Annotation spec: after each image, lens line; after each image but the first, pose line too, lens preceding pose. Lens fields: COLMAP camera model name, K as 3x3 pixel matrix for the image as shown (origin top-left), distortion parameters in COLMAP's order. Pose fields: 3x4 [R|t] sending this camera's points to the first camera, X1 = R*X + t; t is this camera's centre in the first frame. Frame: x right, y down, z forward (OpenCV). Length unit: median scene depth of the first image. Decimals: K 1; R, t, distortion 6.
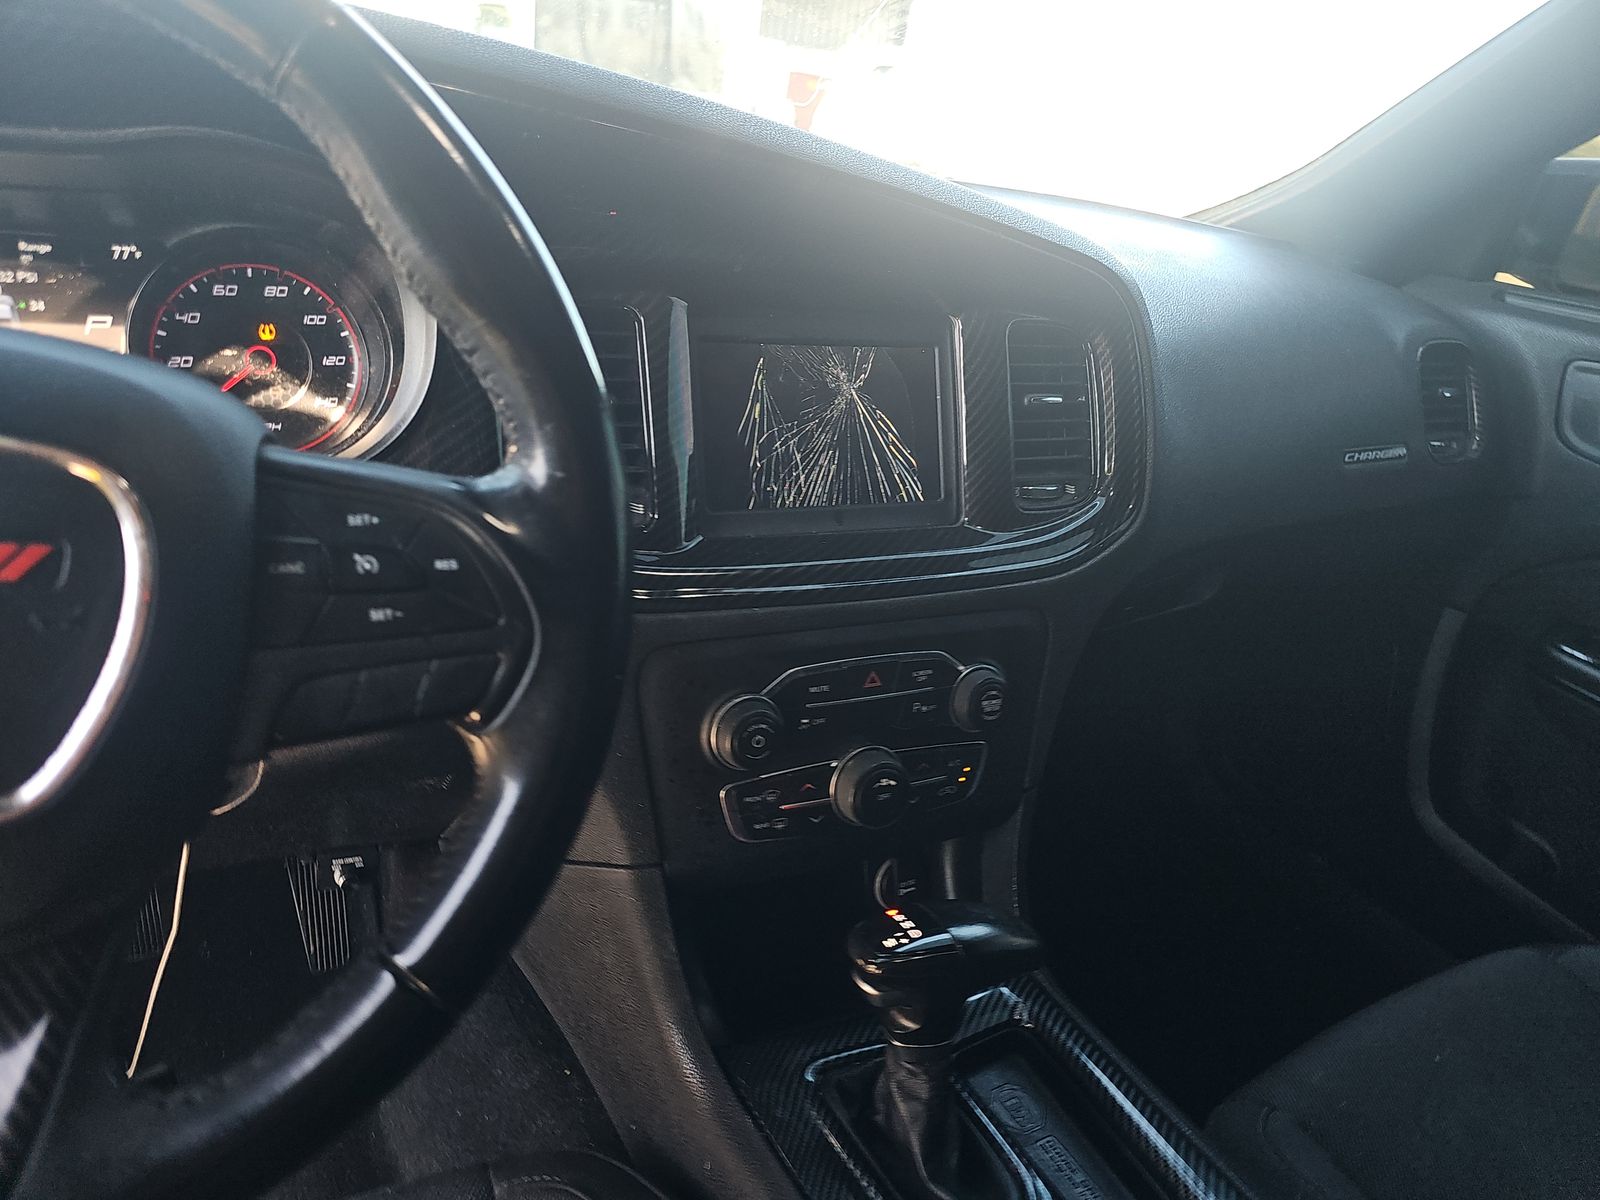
lens RADIAL K [[1083.3, 0, 800.0], [0, 1083.3, 600.0], [0, 0, 1]] dist [0.039833, -0.053984]
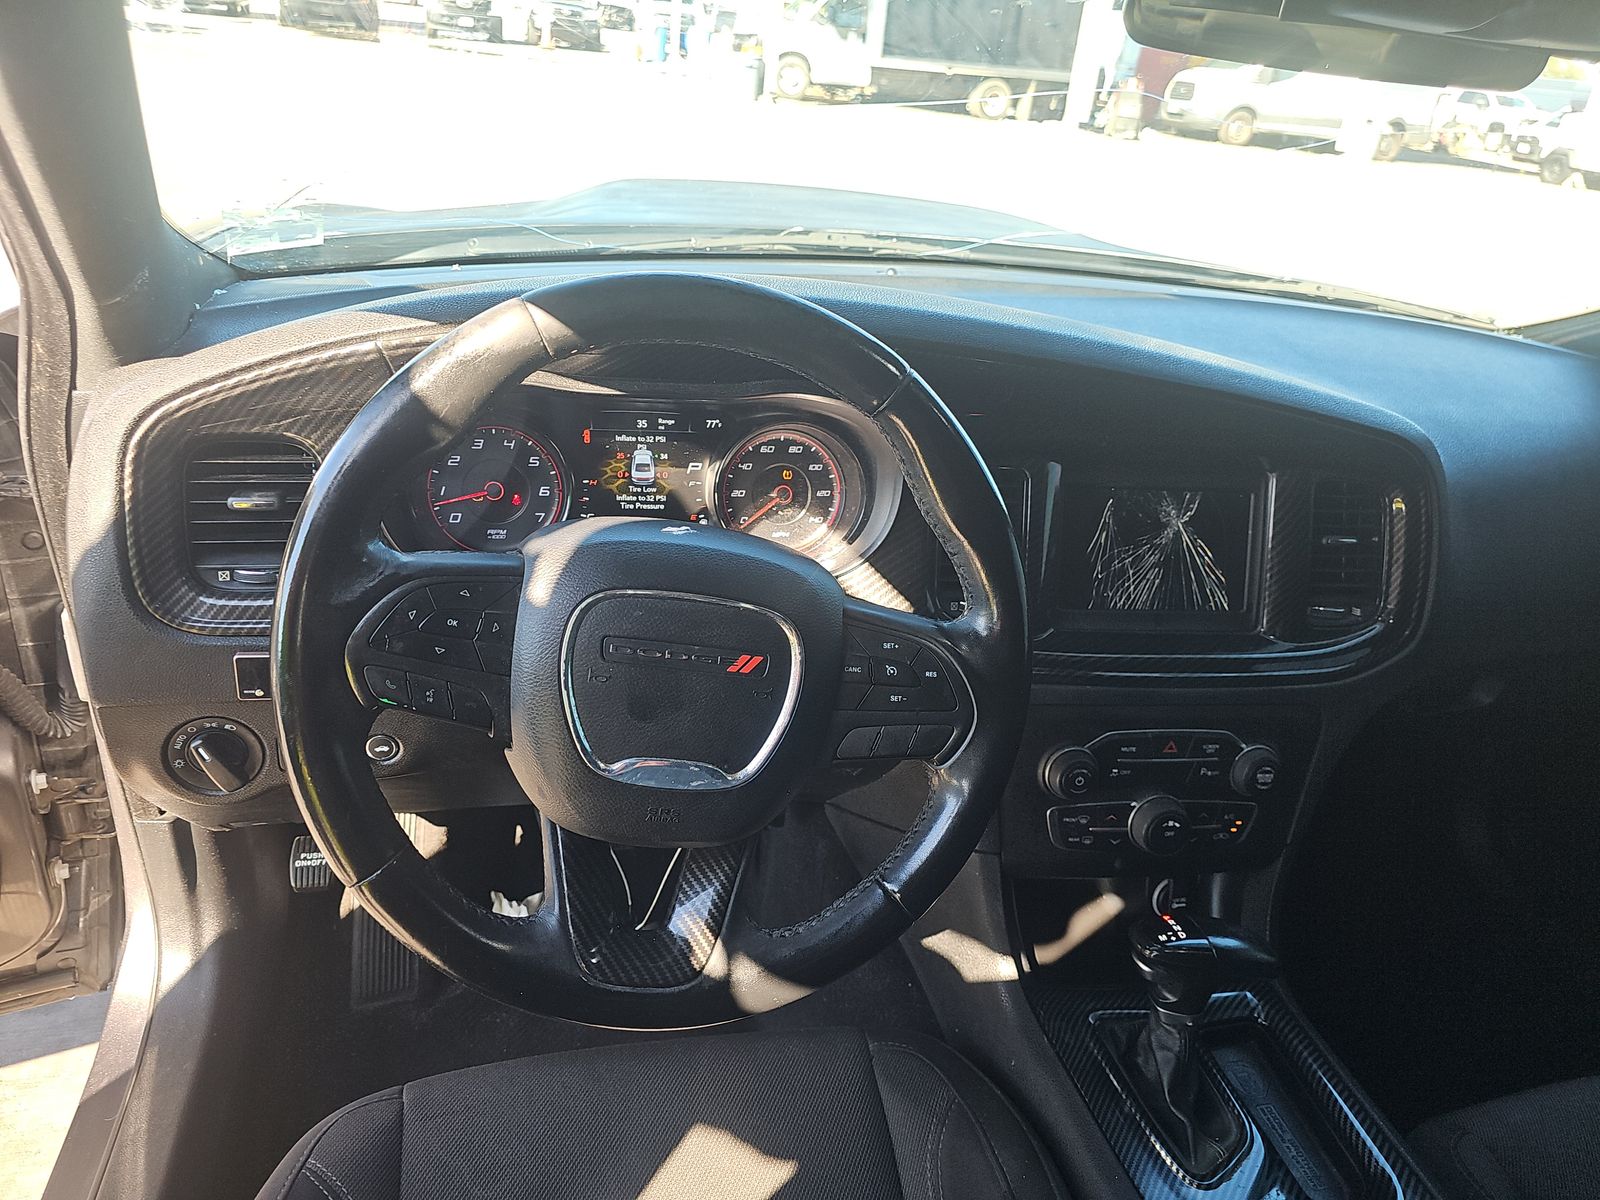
lens RADIAL K [[1060.0, 0, 770.5], [0, 1060.0, 605.5], [0, 0, 1]] dist [0.033789, -0.075170]
pose [[0.951582, 0.109914, -0.287072, -0.047319], [-0.103633, 0.993926, 0.037031, -0.101136], [0.289399, -0.005488, 0.957193, -0.421124]]
